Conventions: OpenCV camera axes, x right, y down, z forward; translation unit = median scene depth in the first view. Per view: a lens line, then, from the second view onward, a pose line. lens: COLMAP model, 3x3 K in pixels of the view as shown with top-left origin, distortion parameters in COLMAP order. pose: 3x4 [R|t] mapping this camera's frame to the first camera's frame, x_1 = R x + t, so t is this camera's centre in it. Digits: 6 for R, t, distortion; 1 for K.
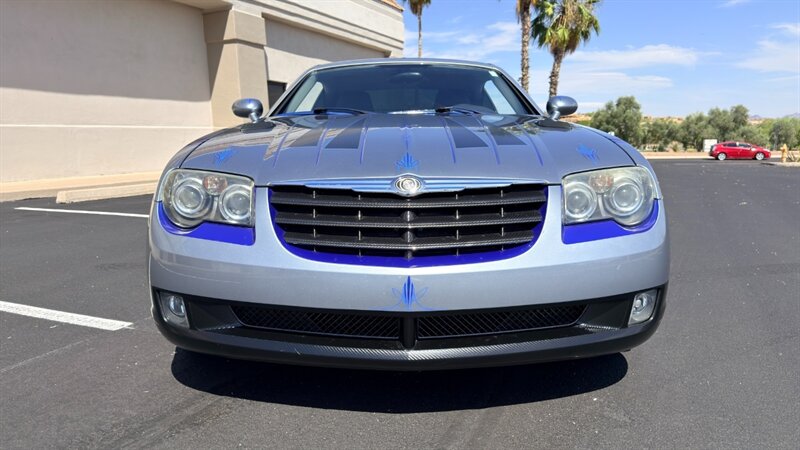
lens RADIAL K [[566.3, 0, 398.9], [0, 566.3, 228.4], [0, 0, 1]] dist [0.038119, -0.042263]
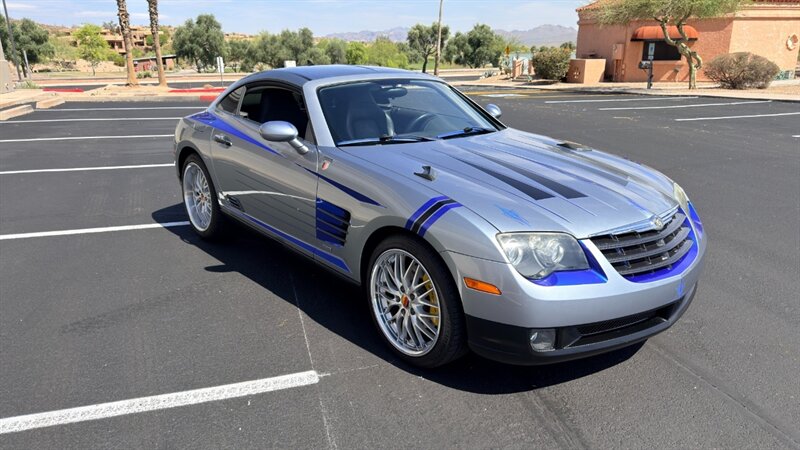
lens RADIAL K [[566.3, 0, 399.4], [0, 566.3, 225.0], [0, 0, 1]] dist [0.038119, -0.042263]
pose [[0.763301, -0.180064, 0.620443, -1.352891], [0.095658, 0.981288, 0.167104, -0.359343], [-0.638922, -0.068201, 0.766242, 0.191627]]
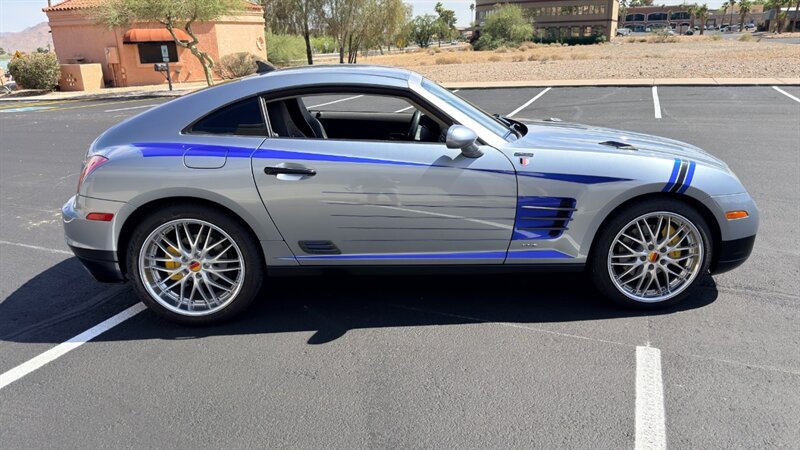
lens RADIAL K [[566.3, 0, 395.2], [0, 566.3, 226.4], [0, 0, 1]] dist [0.038119, -0.042263]
pose [[-0.024982, -0.291465, 0.956255, -2.036564], [0.185742, 0.938545, 0.290919, -0.637109], [-0.982281, 0.184885, 0.030690, 1.985599]]
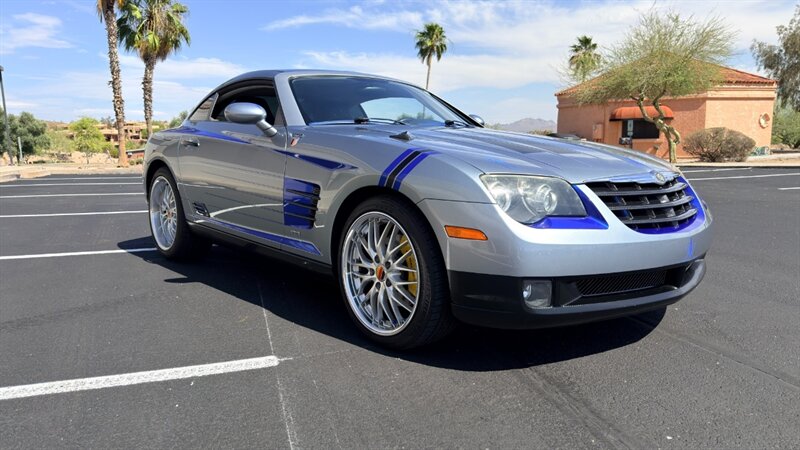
lens RADIAL K [[566.3, 0, 396.3], [0, 566.3, 226.1], [0, 0, 1]] dist [0.038119, -0.042263]
pose [[0.753433, -0.092089, 0.651044, -1.266301], [0.104765, 0.994308, 0.019402, -0.043997], [-0.649124, 0.053588, 0.758792, 0.286644]]
